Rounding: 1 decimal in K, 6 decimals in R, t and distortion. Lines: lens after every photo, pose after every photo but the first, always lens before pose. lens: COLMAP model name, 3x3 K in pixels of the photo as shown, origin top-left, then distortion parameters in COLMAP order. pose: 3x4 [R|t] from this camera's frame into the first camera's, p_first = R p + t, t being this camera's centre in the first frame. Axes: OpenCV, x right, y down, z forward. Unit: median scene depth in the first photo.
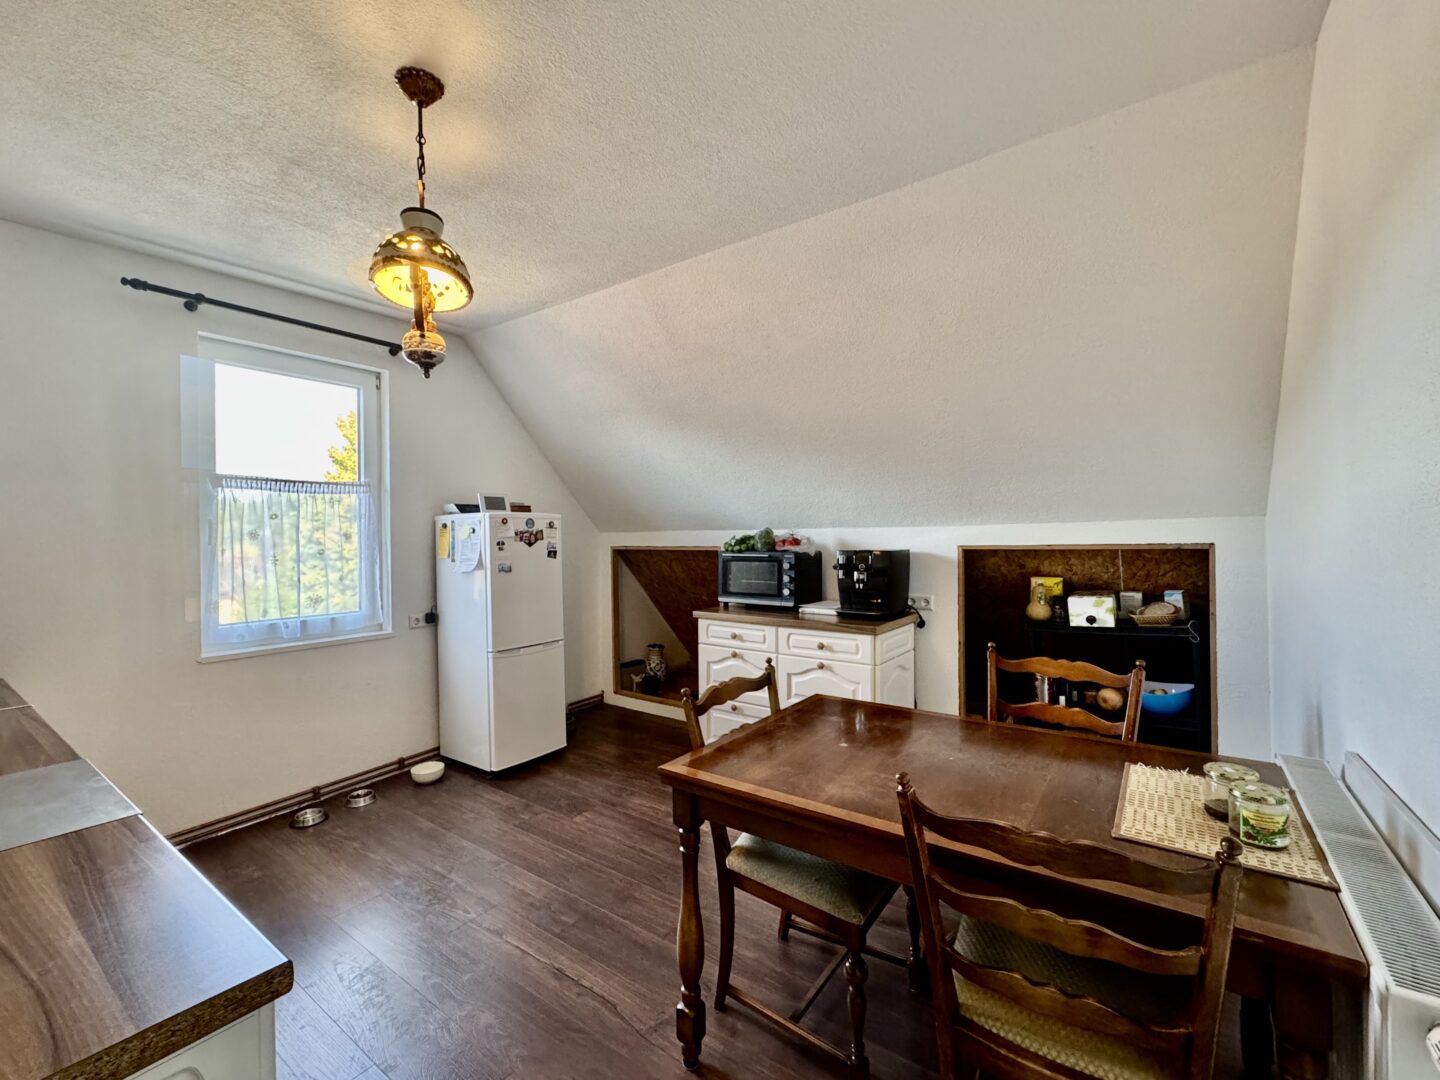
lens RADIAL K [[621.8, 0, 711.3], [0, 621.8, 541.2], [0, 0, 1]] dist [-0.001463, -0.000130]
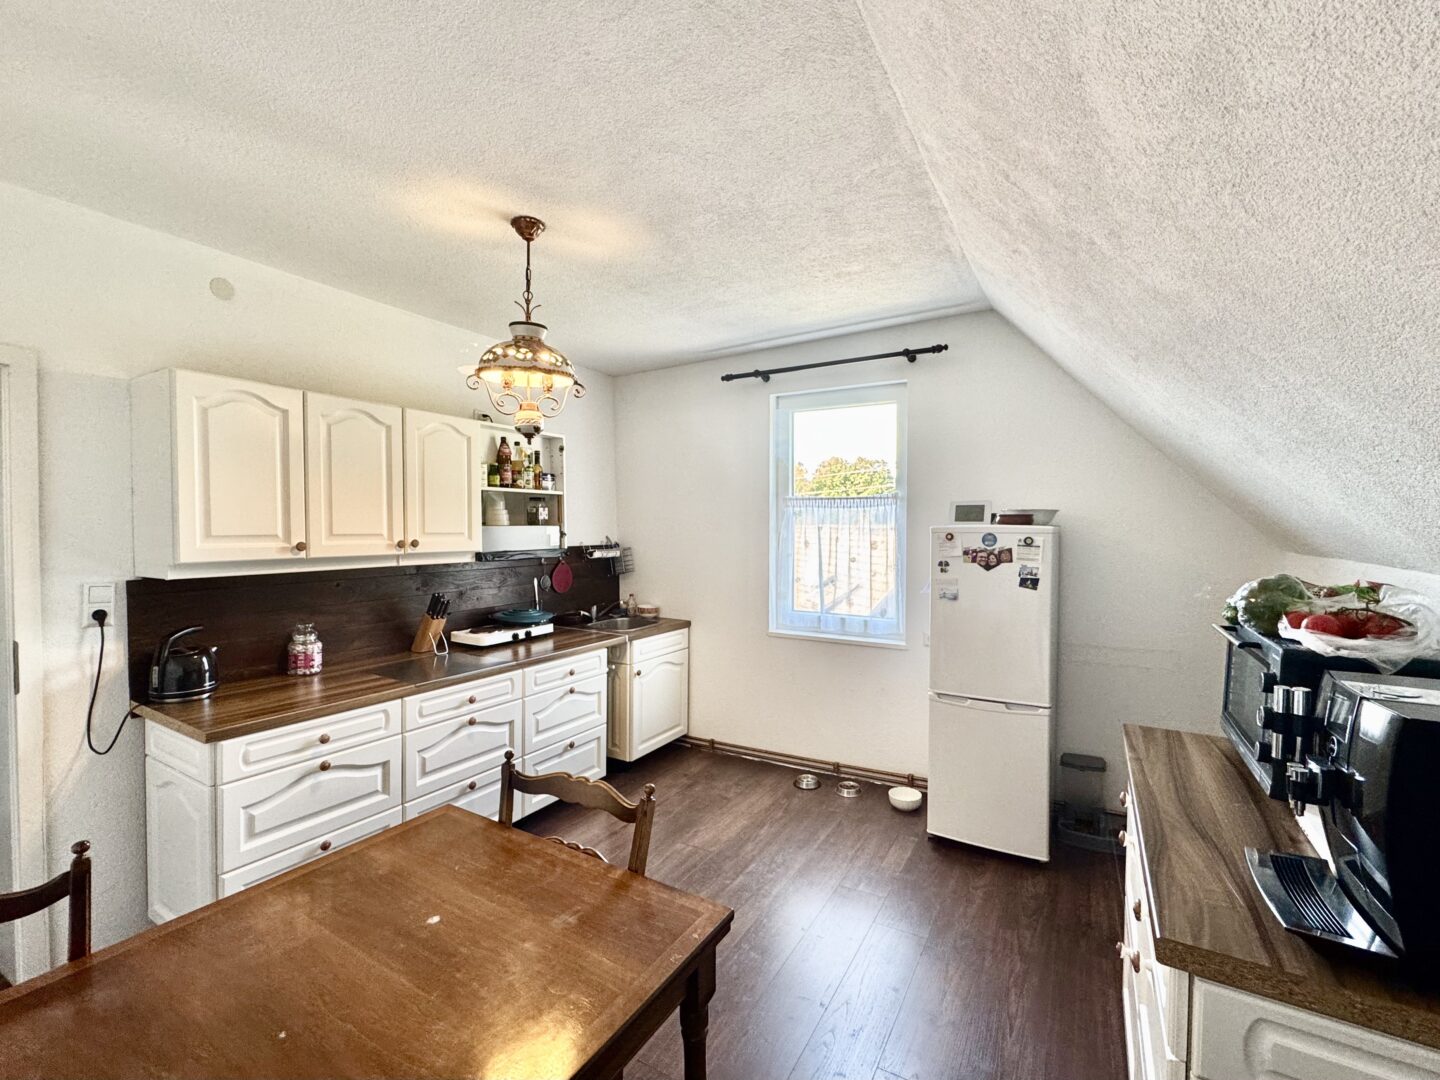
lens RADIAL K [[621.8, 0, 711.5], [0, 621.8, 541.3], [0, 0, 1]] dist [-0.001463, -0.000130]
pose [[0.083711, 0.038350, -0.995752, 0.448012], [-0.010301, 0.999239, 0.037618, -0.053603], [0.996437, 0.007109, 0.084042, 0.622493]]
